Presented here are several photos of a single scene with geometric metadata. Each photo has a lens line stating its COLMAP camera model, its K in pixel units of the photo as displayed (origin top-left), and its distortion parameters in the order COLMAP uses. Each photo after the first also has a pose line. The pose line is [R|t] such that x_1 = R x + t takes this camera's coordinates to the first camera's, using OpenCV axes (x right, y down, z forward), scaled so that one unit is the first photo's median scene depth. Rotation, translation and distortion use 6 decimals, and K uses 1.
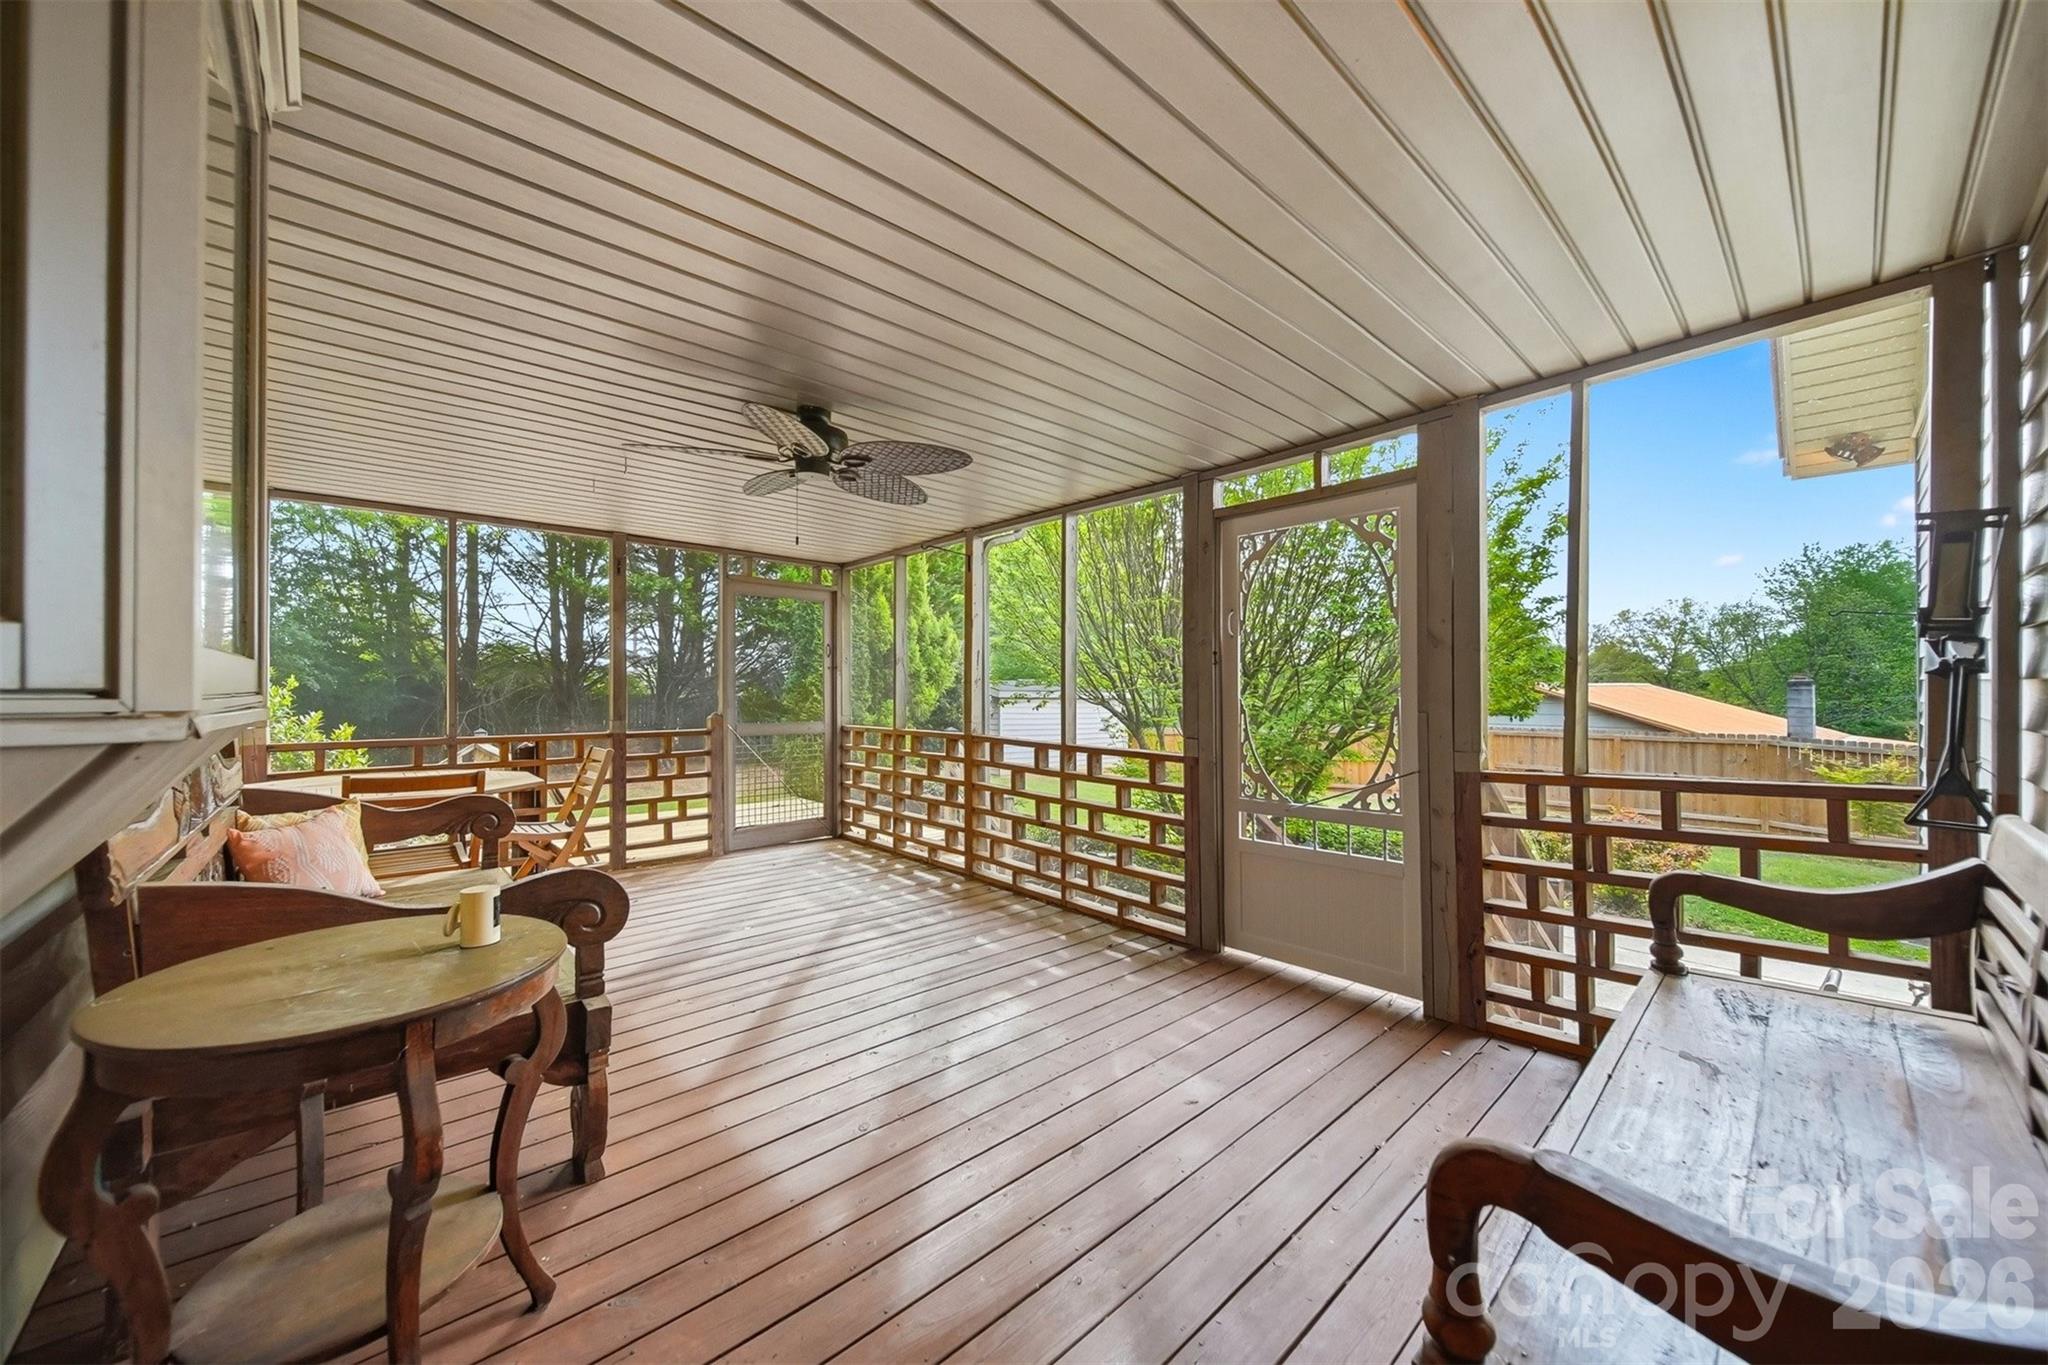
lens RADIAL K [[733.1, 0, 1037.9], [0, 733.1, 684.1], [0, 0, 1]] dist [-0.010515, -0.000071]
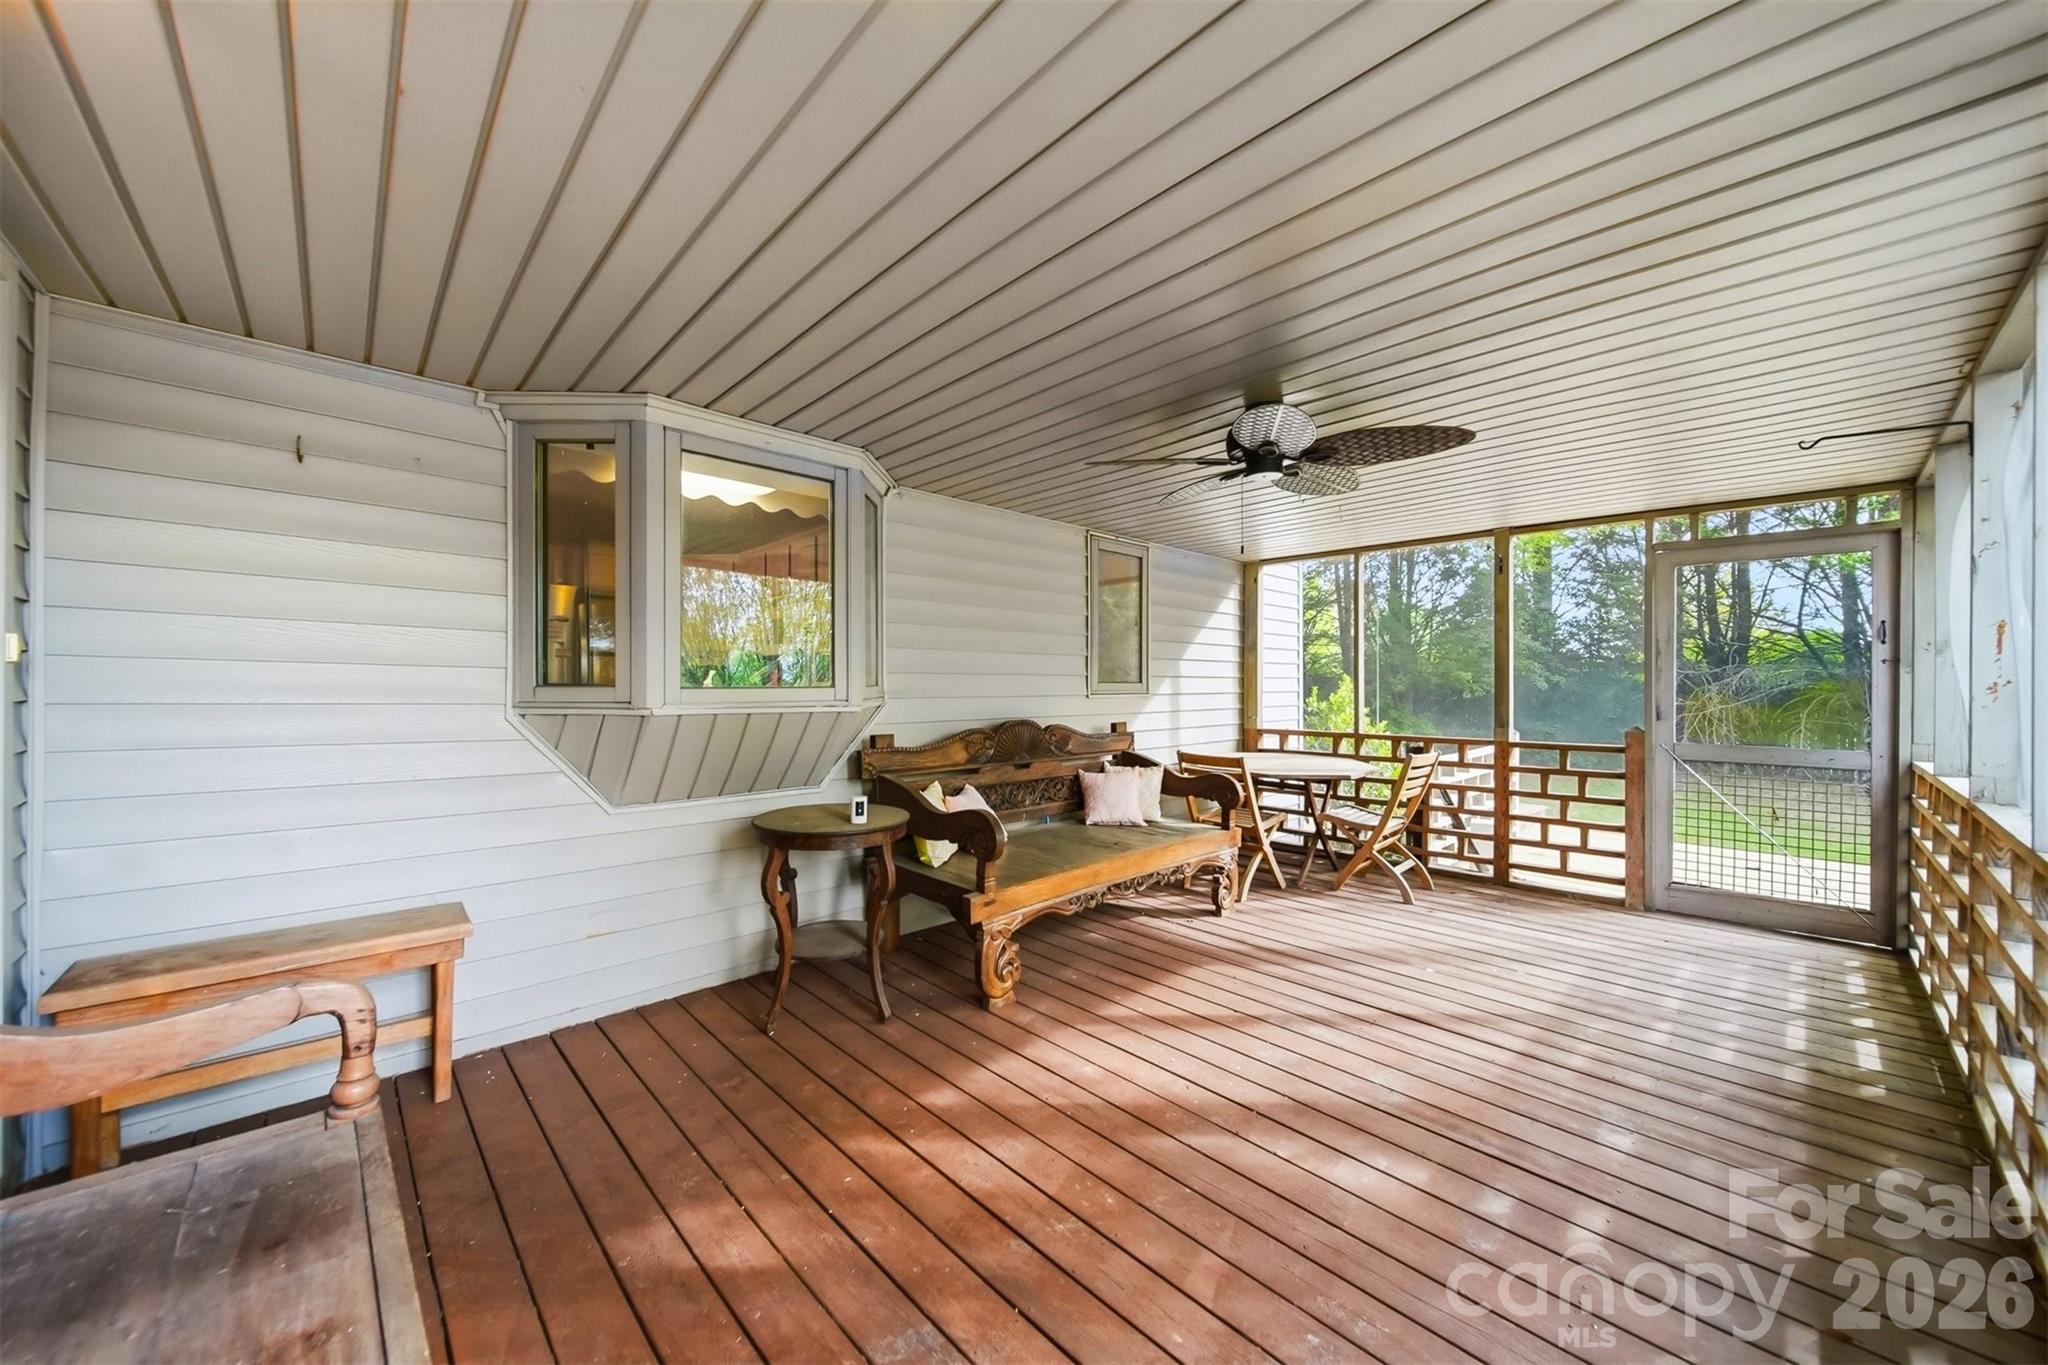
lens RADIAL K [[733.1, 0, 1037.9], [0, 733.1, 684.1], [0, 0, 1]] dist [-0.010515, -0.000071]
pose [[0.022437, 0.000781, -0.999748, 0.413070], [0.003906, 0.999992, 0.000869, -0.009799], [0.999741, -0.003924, 0.022433, 0.455673]]
